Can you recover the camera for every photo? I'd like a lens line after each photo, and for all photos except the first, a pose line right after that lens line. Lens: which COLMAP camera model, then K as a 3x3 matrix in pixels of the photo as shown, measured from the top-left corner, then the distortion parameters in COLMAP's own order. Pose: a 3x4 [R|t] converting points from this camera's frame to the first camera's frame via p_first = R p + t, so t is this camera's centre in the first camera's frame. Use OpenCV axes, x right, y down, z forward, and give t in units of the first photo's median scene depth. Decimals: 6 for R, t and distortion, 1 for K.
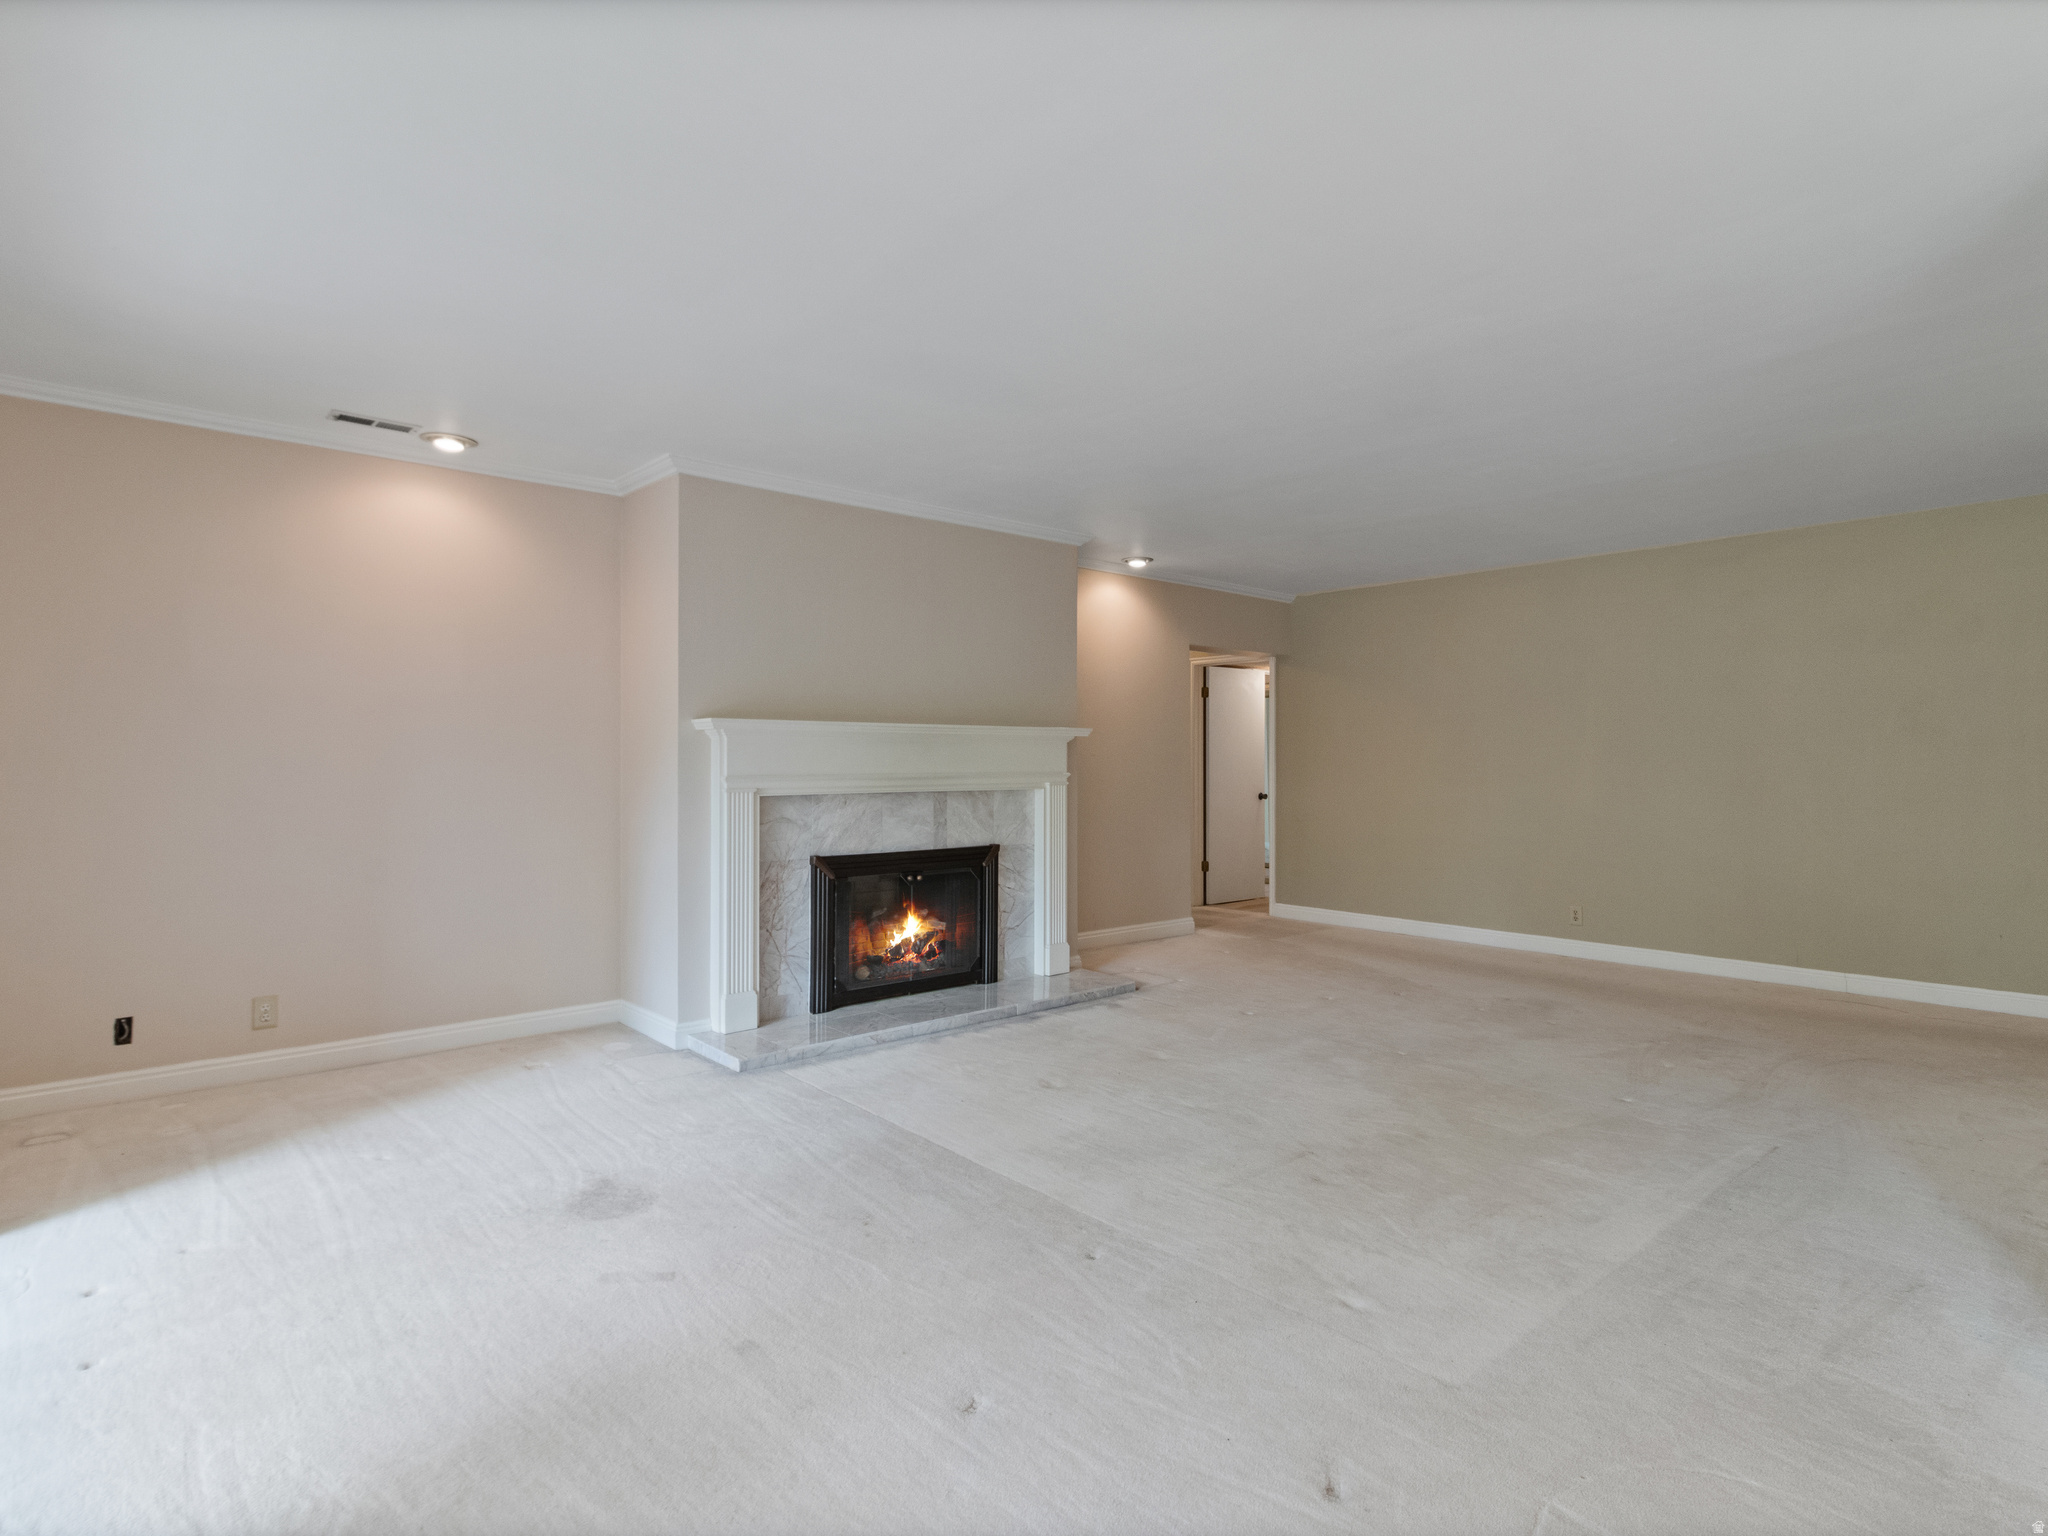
lens RADIAL K [[1076.4, 0, 1024.7], [0, 1076.4, 737.2], [0, 0, 1]] dist [0.003017, 0.000823]
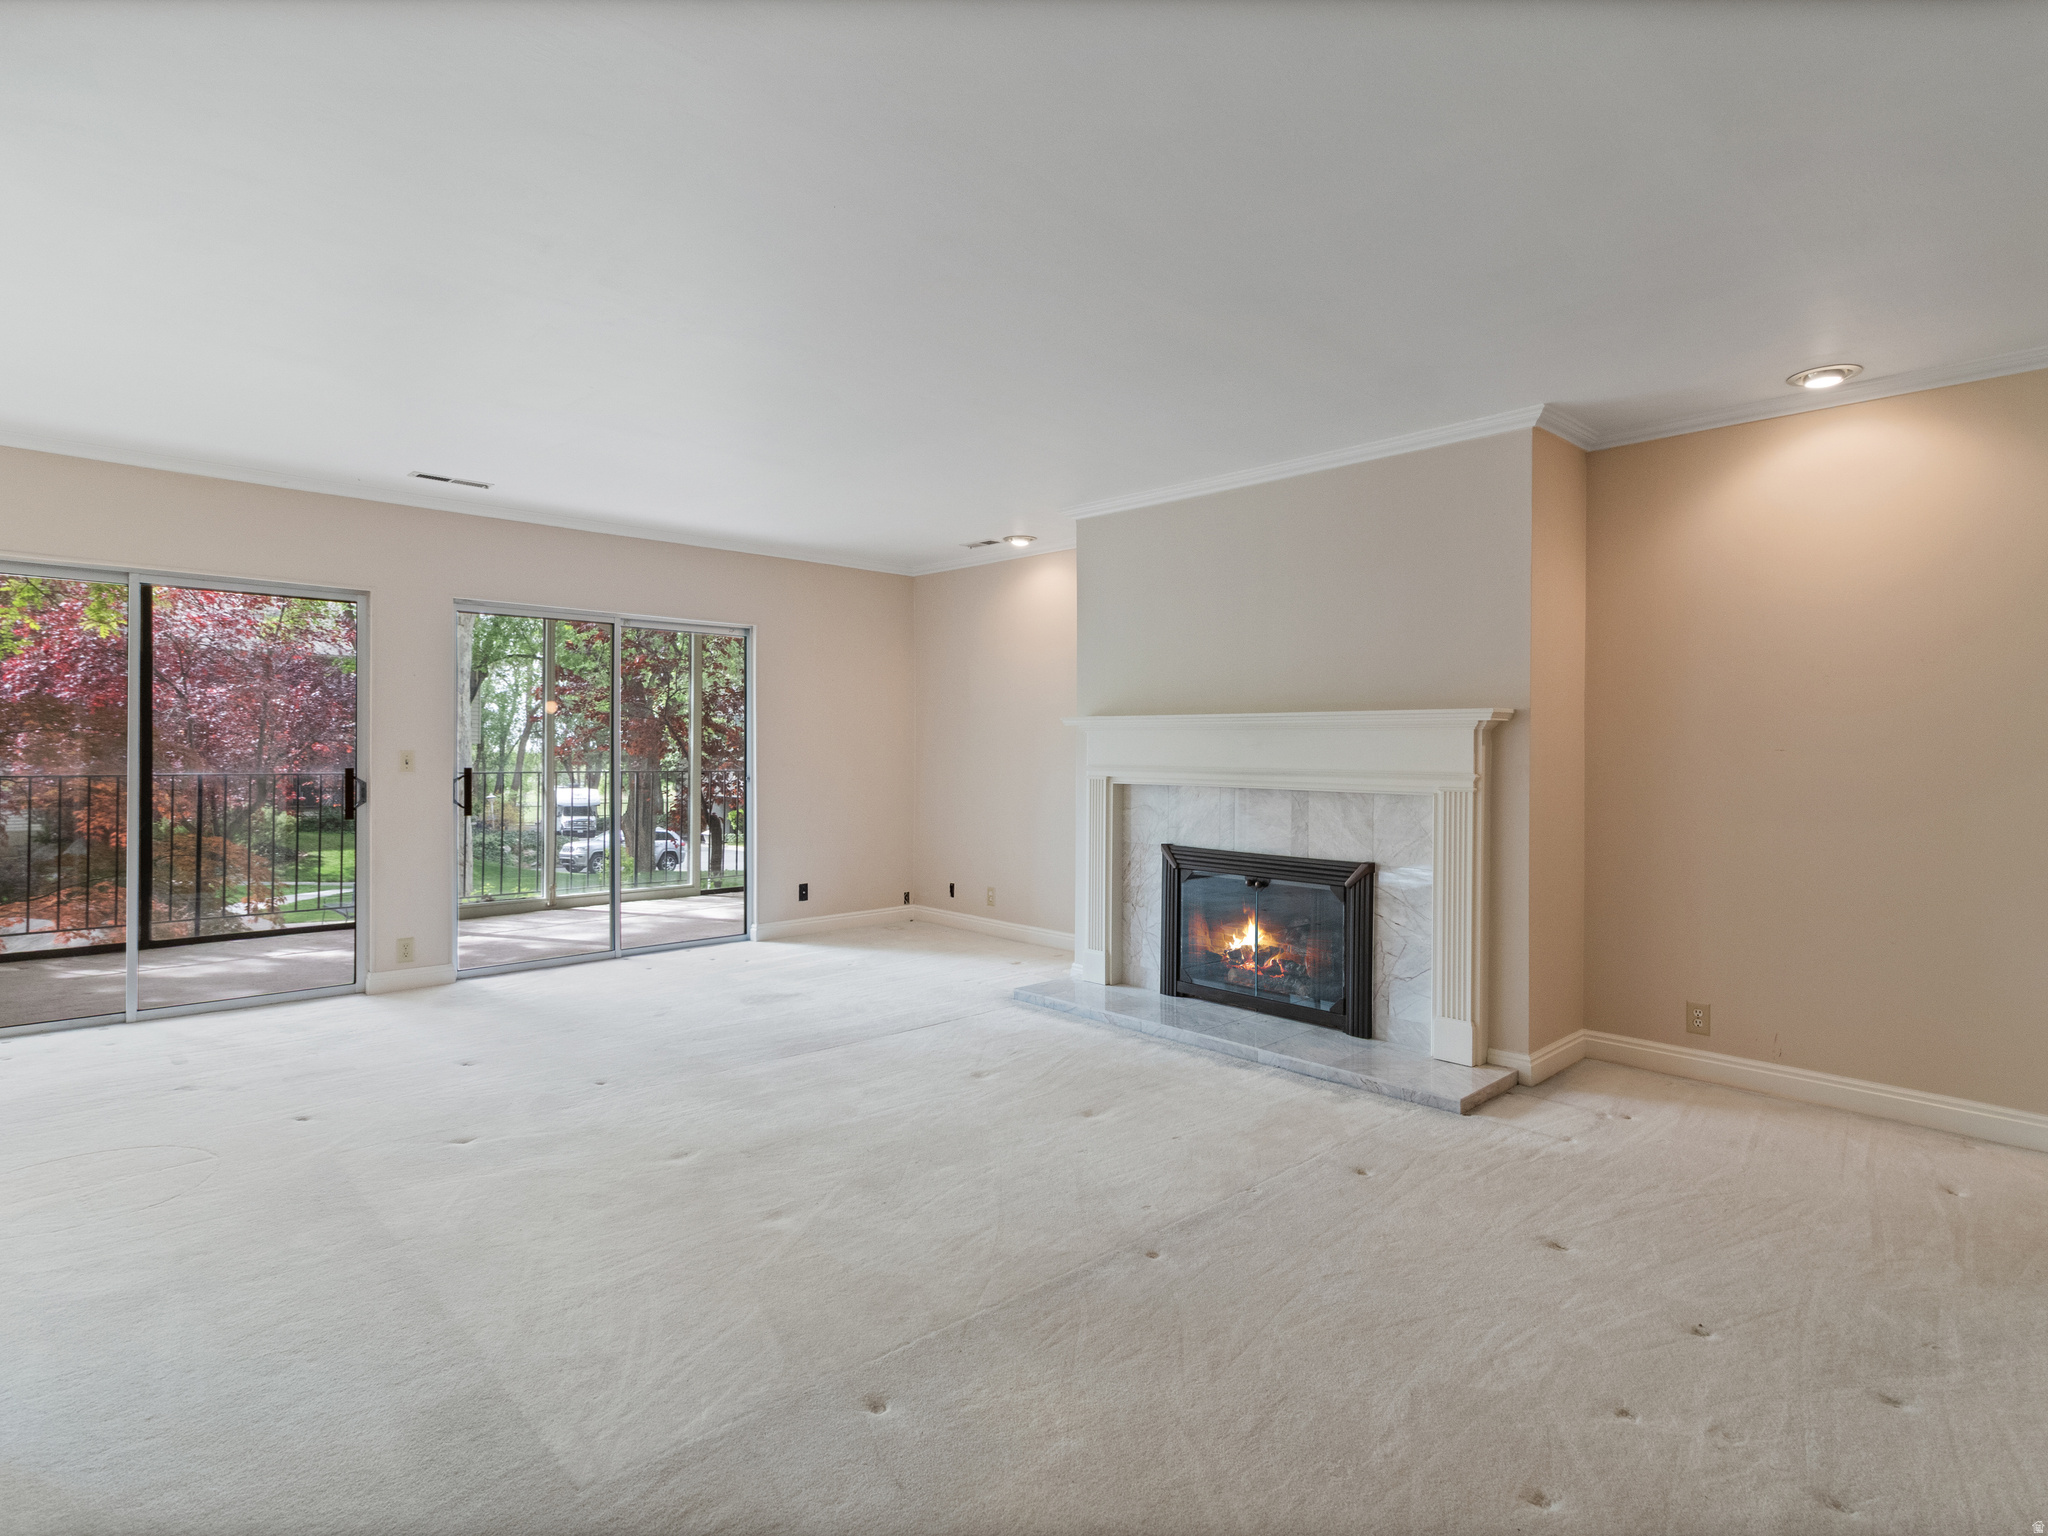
lens RADIAL K [[1069.5, 0, 1030.1], [0, 1069.5, 756.6], [0, 0, 1]] dist [0.000411, 0.000731]
pose [[0.048810, 0.004219, -0.998799, 0.792666], [0.008868, 0.999950, 0.004657, 0.017474], [0.998769, -0.009085, 0.048770, 0.759737]]
